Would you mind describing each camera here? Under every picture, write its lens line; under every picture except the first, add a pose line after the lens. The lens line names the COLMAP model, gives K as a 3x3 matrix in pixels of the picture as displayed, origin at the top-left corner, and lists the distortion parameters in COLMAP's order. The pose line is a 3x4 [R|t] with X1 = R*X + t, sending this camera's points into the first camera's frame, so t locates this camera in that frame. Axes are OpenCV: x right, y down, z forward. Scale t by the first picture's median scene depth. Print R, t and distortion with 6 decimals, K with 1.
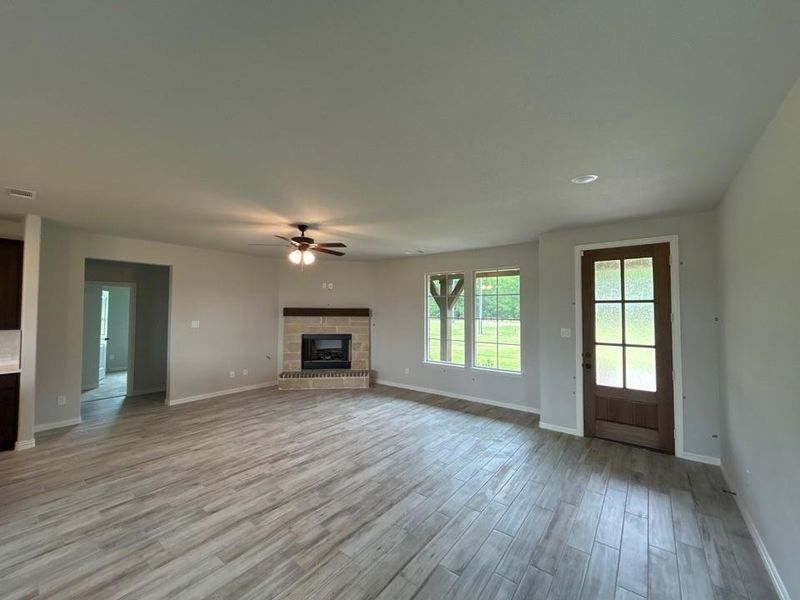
lens RADIAL K [[322.7, 0, 400.0], [0, 322.7, 300.0], [0, 0, 1]] dist [0.000754, 0.000214]
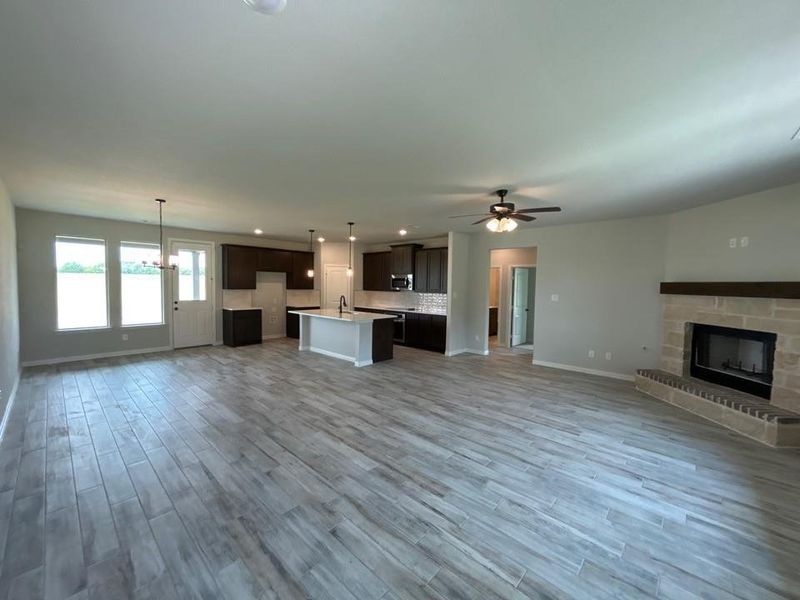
lens RADIAL K [[322.7, 0, 400.0], [0, 322.7, 300.0], [0, 0, 1]] dist [0.000754, 0.000214]
pose [[-0.088287, 0.041660, -0.995224, 0.670230], [0.014788, 0.999070, 0.040509, 0.042169], [0.995985, -0.011141, -0.088821, 0.785743]]
